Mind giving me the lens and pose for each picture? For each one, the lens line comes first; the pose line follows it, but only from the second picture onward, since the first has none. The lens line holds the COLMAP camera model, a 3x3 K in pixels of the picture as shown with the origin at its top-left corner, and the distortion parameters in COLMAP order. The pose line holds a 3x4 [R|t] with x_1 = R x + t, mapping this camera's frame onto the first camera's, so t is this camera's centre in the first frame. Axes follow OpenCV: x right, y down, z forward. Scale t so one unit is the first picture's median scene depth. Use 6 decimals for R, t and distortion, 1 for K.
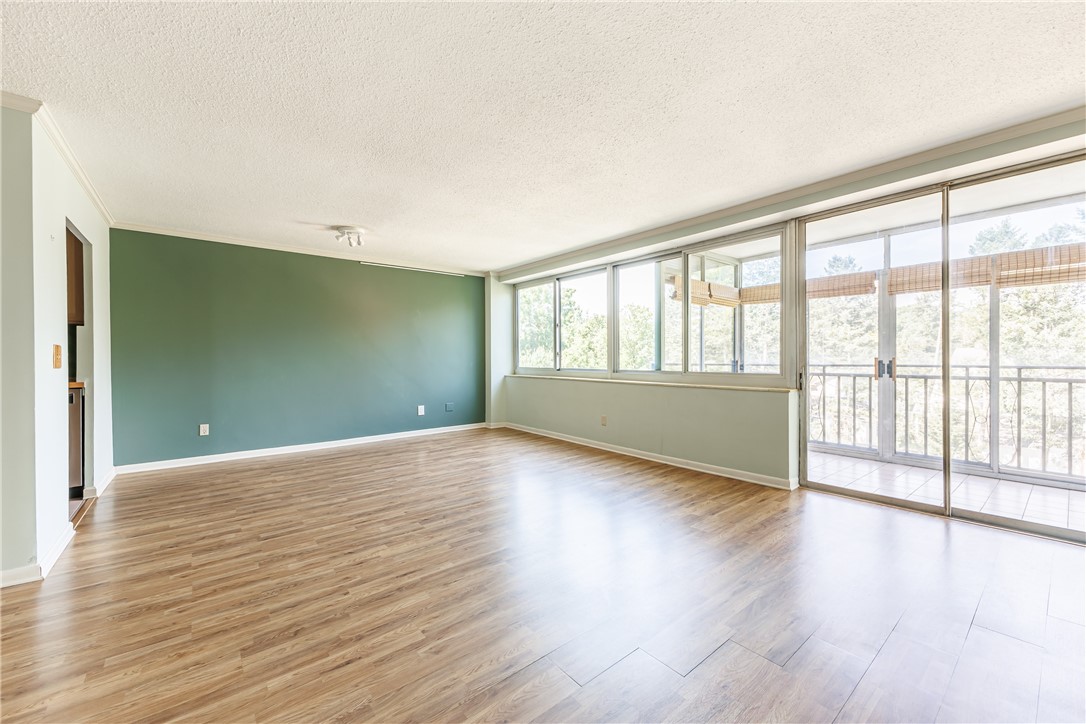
lens RADIAL K [[425.9, 0, 542.9], [0, 425.9, 360.7], [0, 0, 1]] dist [0.011144, -0.002622]
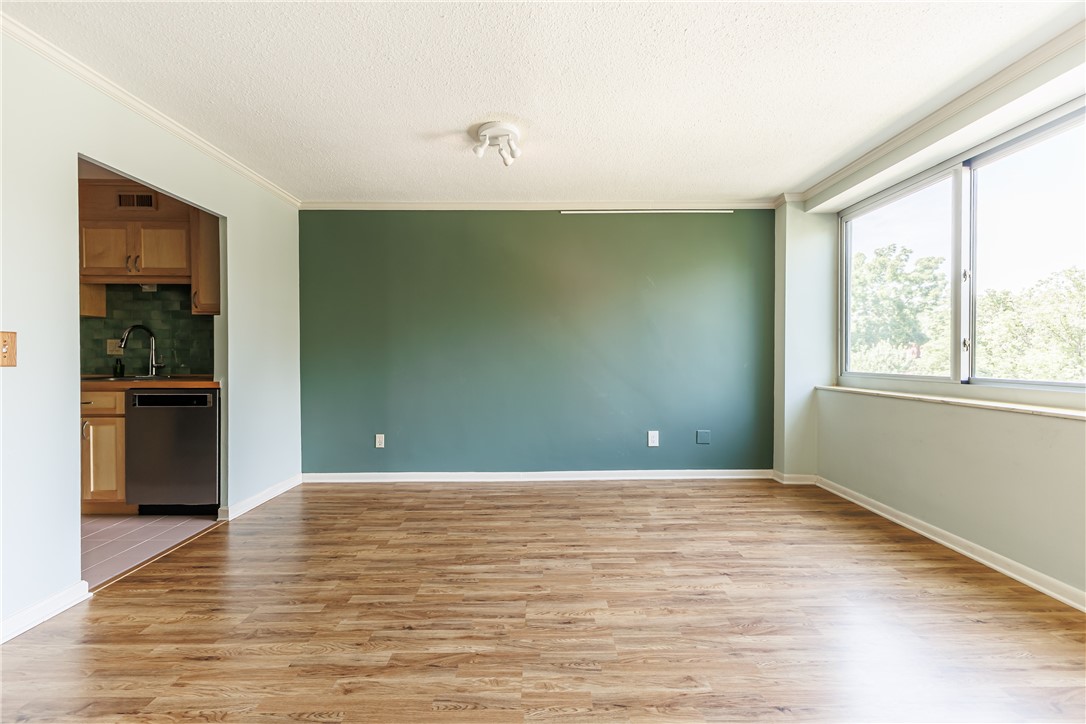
lens RADIAL K [[425.9, 0, 545.3], [0, 425.9, 361.8], [0, 0, 1]] dist [0.011144, -0.002622]
pose [[0.783649, 0.009759, -0.621127, -0.035656], [-0.005320, 0.999945, 0.008999, -0.000214], [0.621180, -0.003748, 0.783659, 0.593561]]
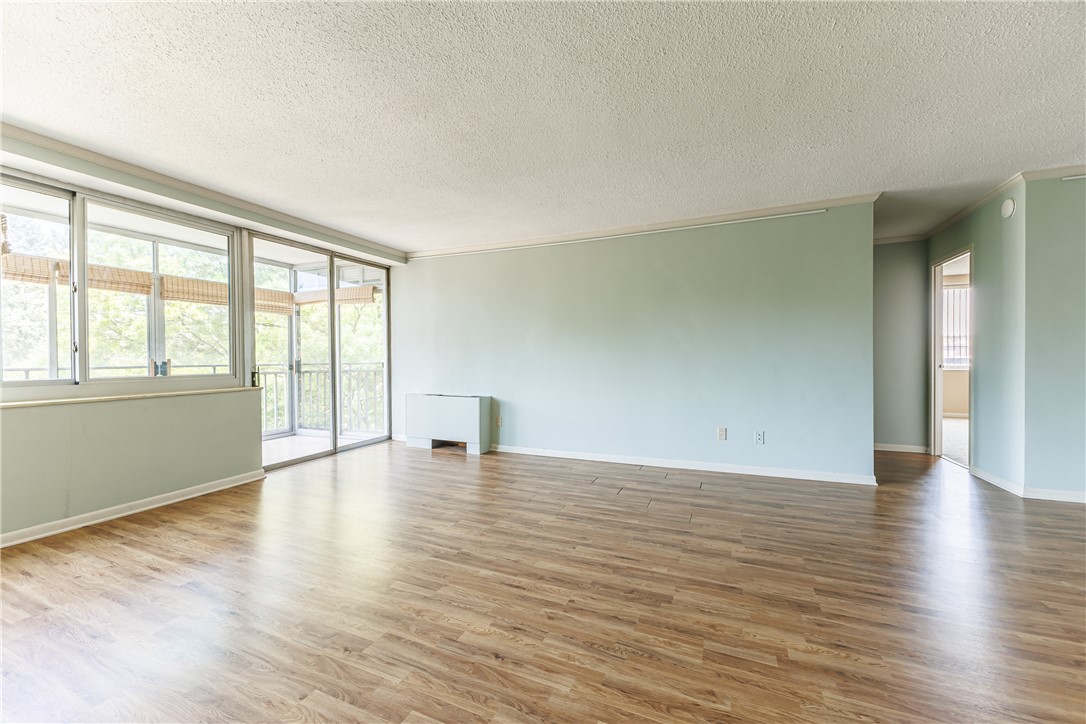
lens RADIAL K [[425.9, 0, 545.8], [0, 425.9, 362.9], [0, 0, 1]] dist [0.011144, -0.002622]
pose [[-0.464867, -0.005803, 0.885361, -0.610727], [0.012076, 0.999844, 0.012895, 0.000196], [-0.885298, 0.016686, -0.464724, 0.712329]]
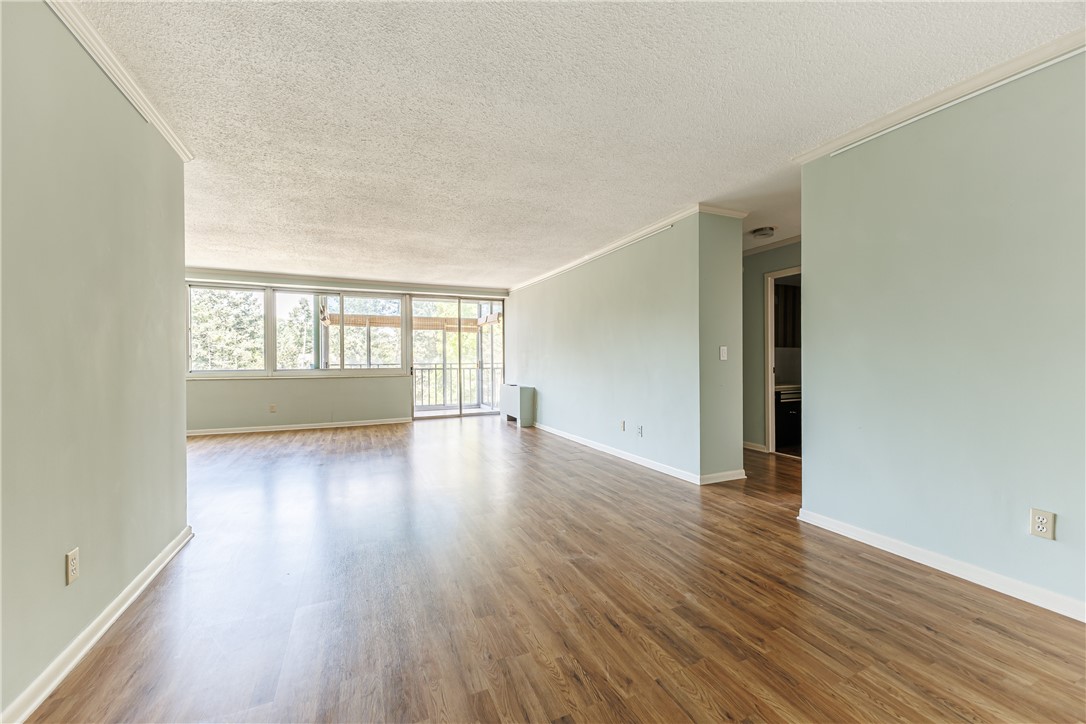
lens RADIAL K [[425.9, 0, 547.5], [0, 425.9, 365.7], [0, 0, 1]] dist [0.011144, -0.002622]
pose [[0.252325, -0.012423, 0.967563, -1.081075], [0.009243, 0.999903, 0.010428, 0.004444], [-0.967599, 0.006312, 0.252415, -0.161713]]
